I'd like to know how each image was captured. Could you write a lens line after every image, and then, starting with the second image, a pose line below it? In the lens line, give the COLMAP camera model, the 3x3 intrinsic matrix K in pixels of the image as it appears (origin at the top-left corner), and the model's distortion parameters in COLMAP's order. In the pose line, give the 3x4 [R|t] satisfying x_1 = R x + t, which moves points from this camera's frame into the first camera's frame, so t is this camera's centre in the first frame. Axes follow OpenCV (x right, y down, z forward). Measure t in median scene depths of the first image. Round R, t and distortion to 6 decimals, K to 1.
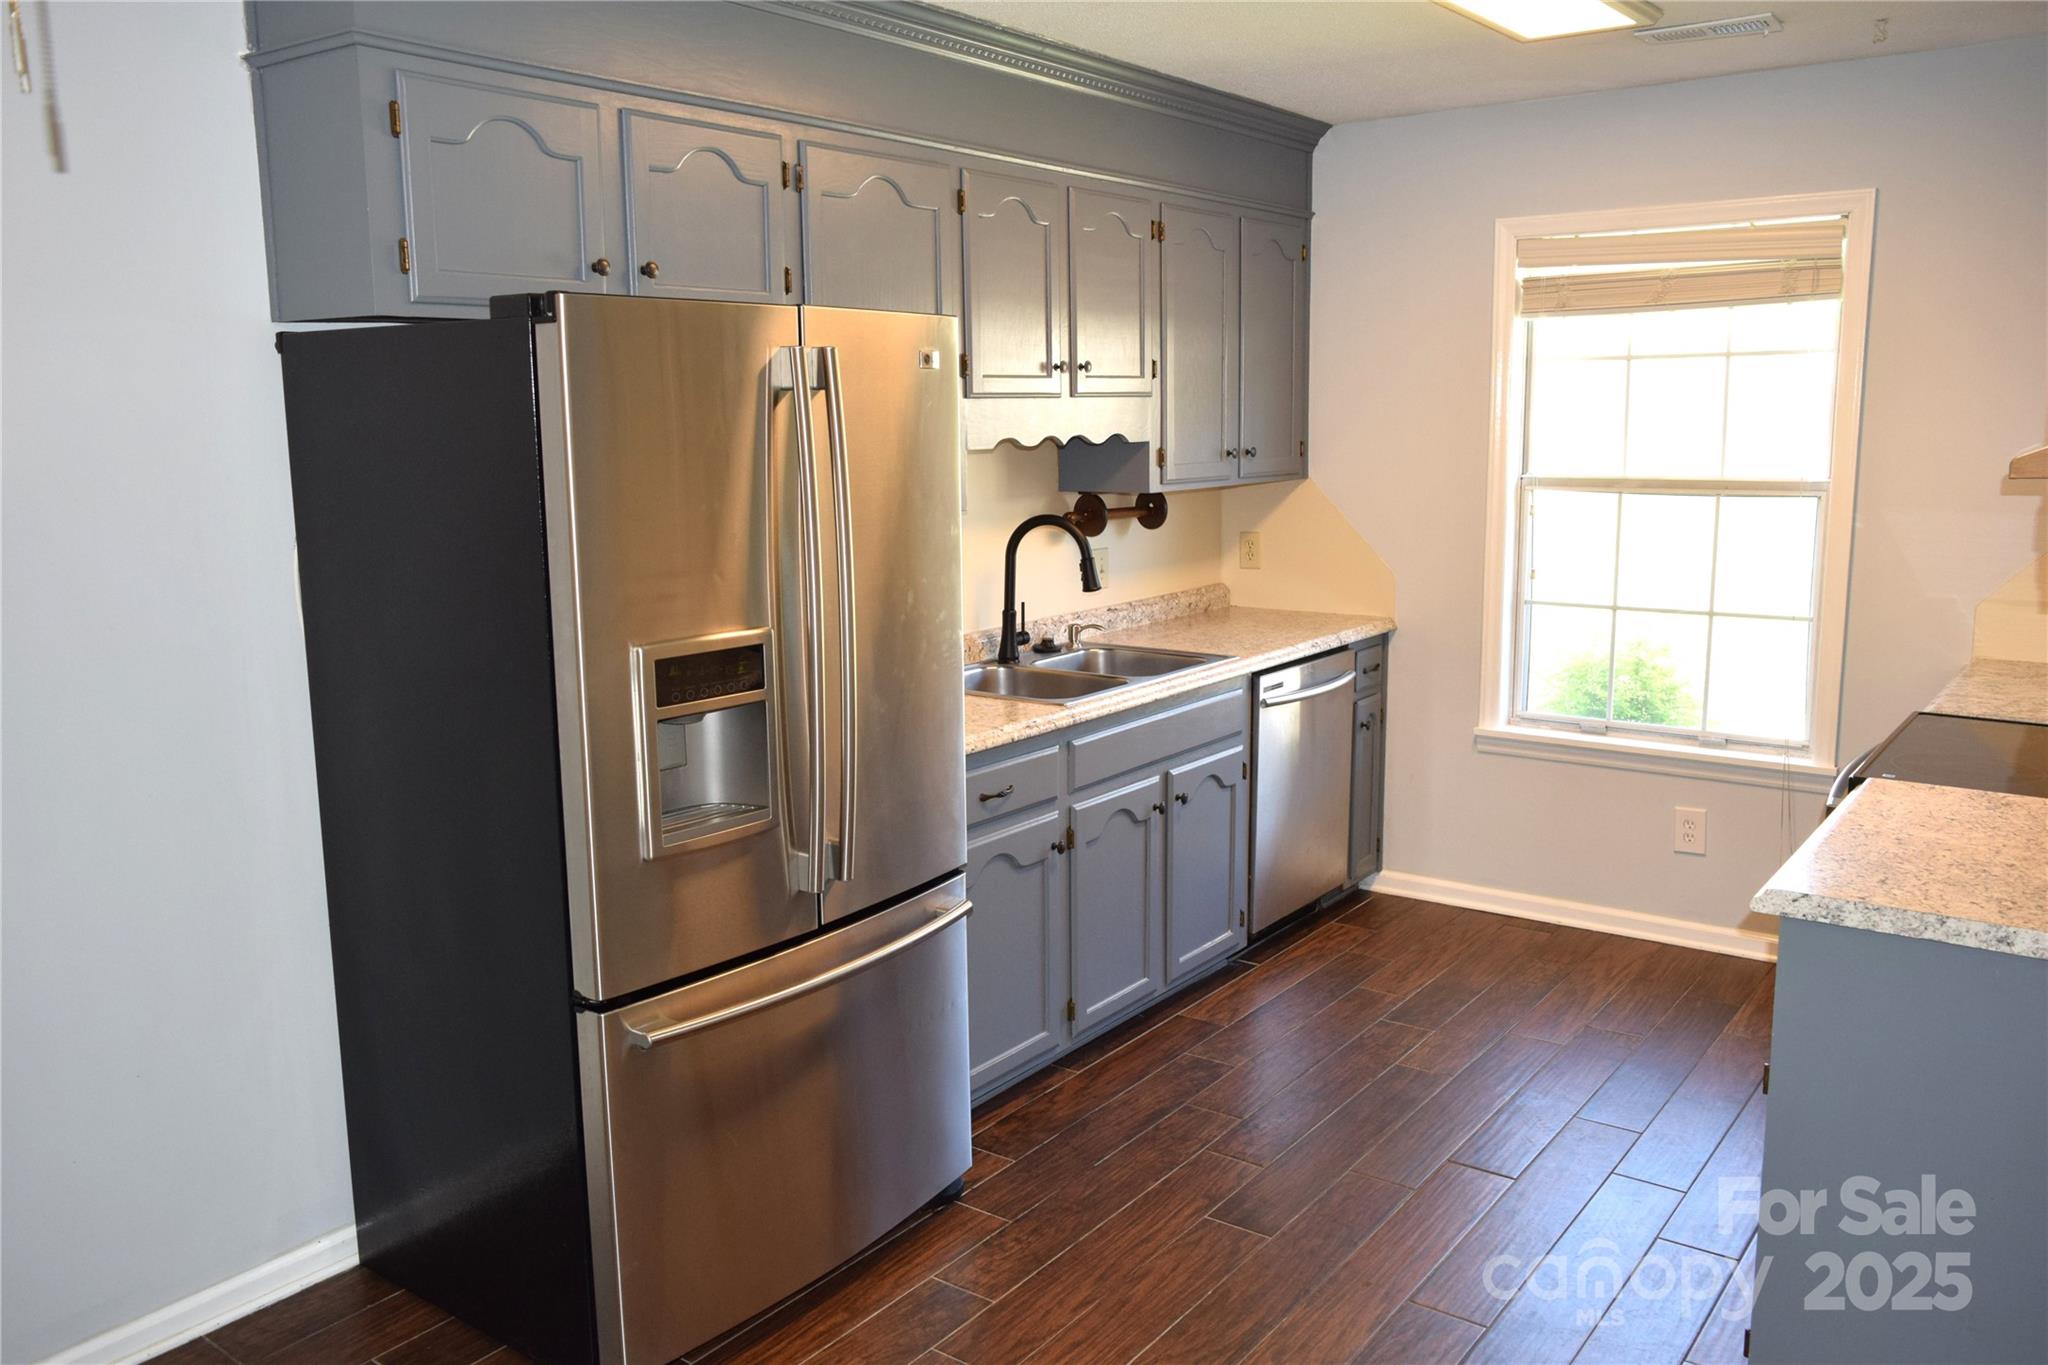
lens RADIAL K [[1605.2, 0, 1024.1], [0, 1605.2, 681.2], [0, 0, 1]] dist [-0.017727, -0.002629]
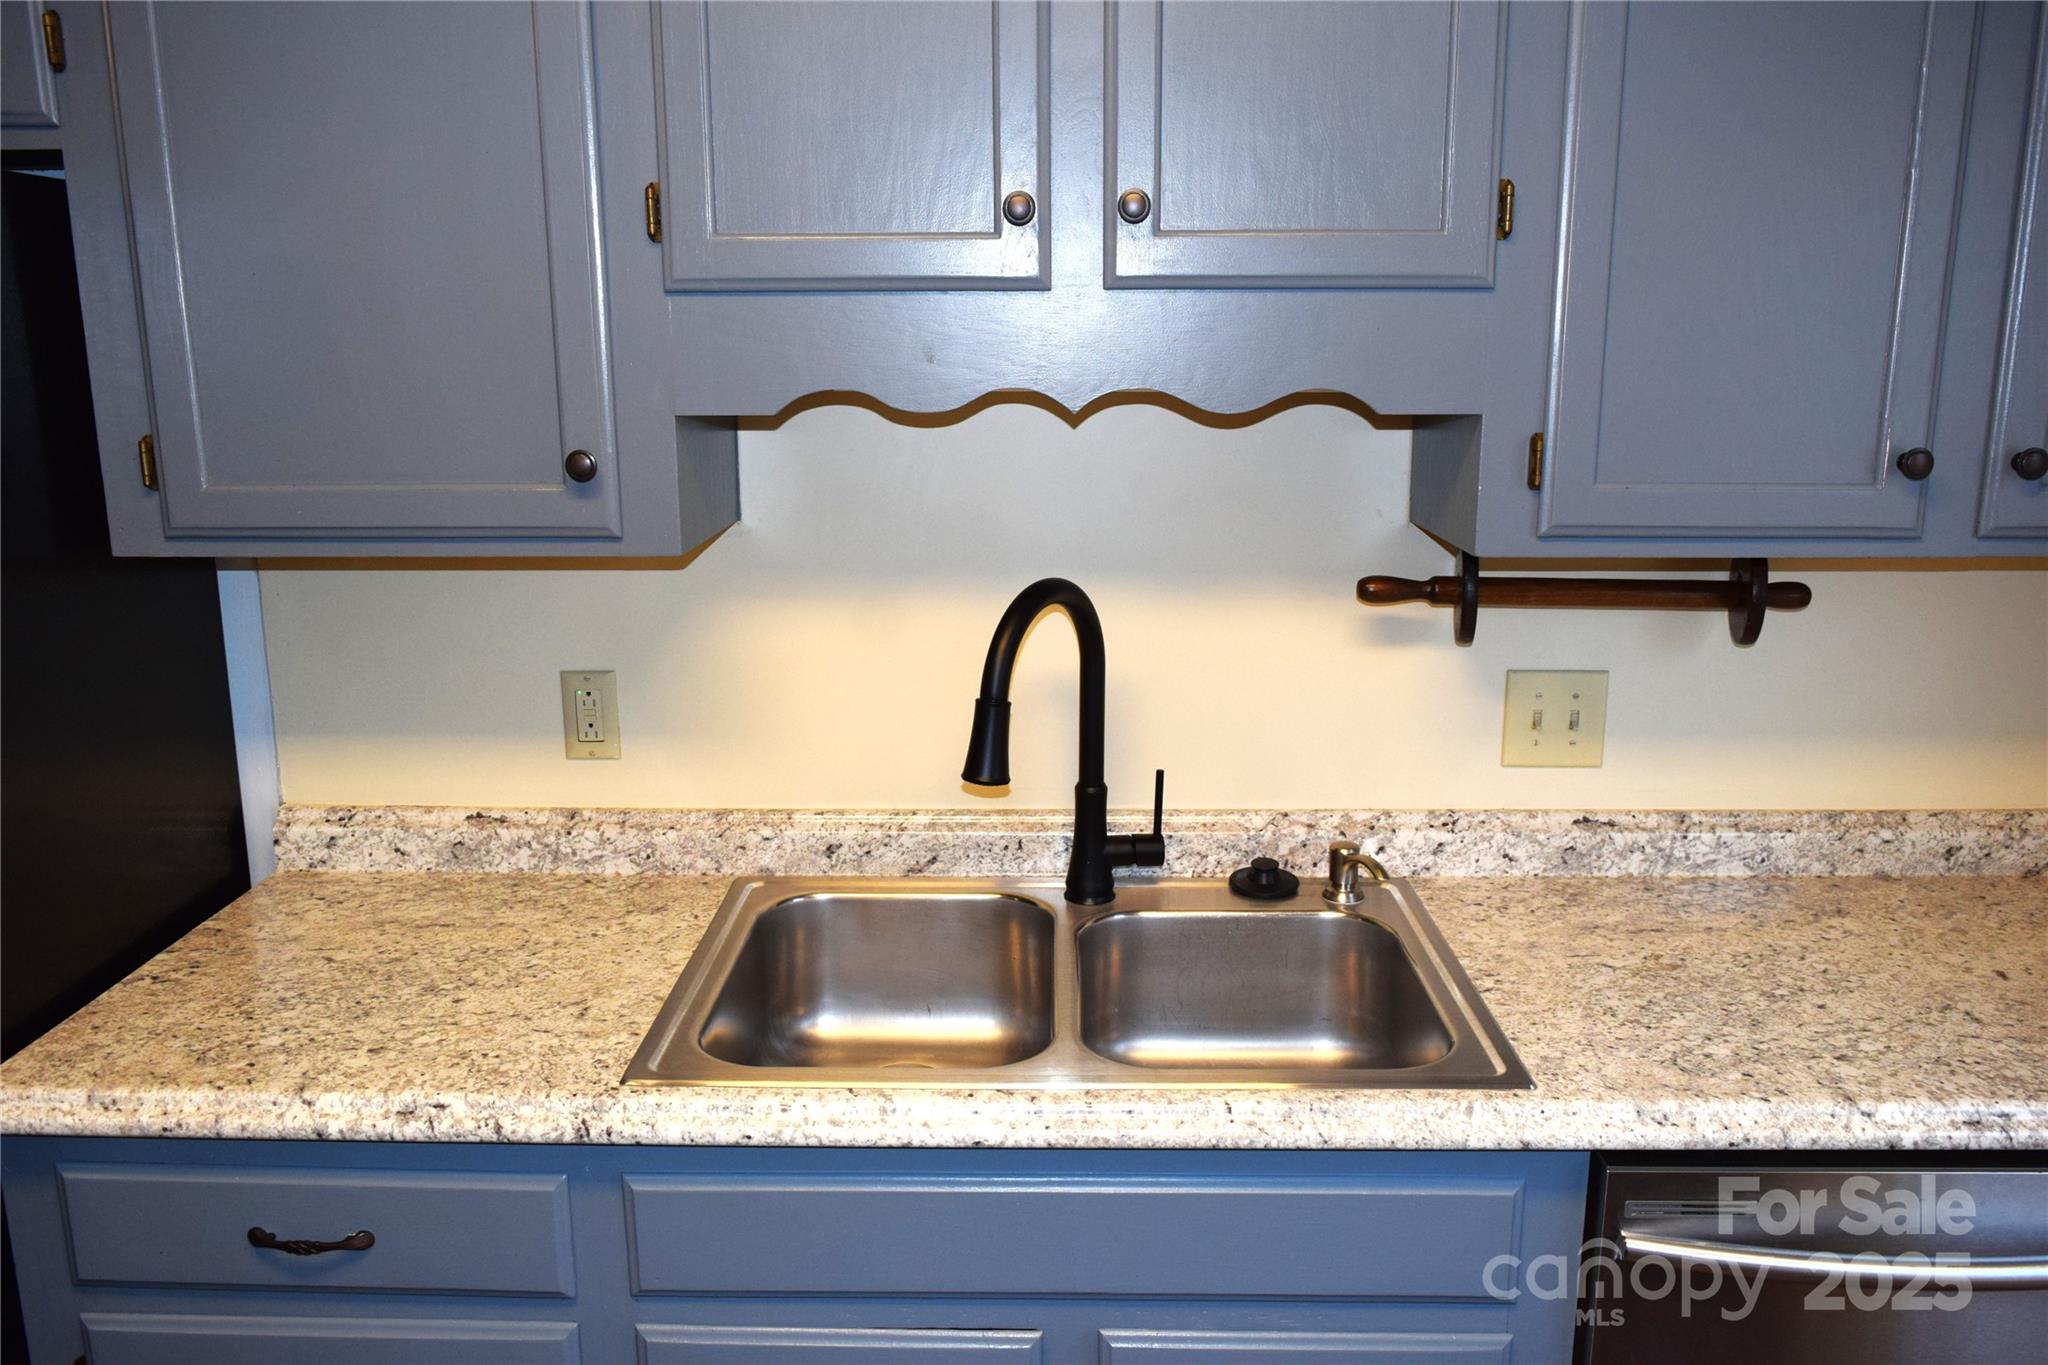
lens RADIAL K [[1605.2, 0, 1024.1], [0, 1605.2, 676.7], [0, 0, 1]] dist [-0.017727, -0.002629]
pose [[0.579492, 0.187849, -0.793033, 0.319395], [-0.142729, 0.981427, 0.128178, -0.125470], [0.802382, 0.038911, 0.595541, 0.717907]]
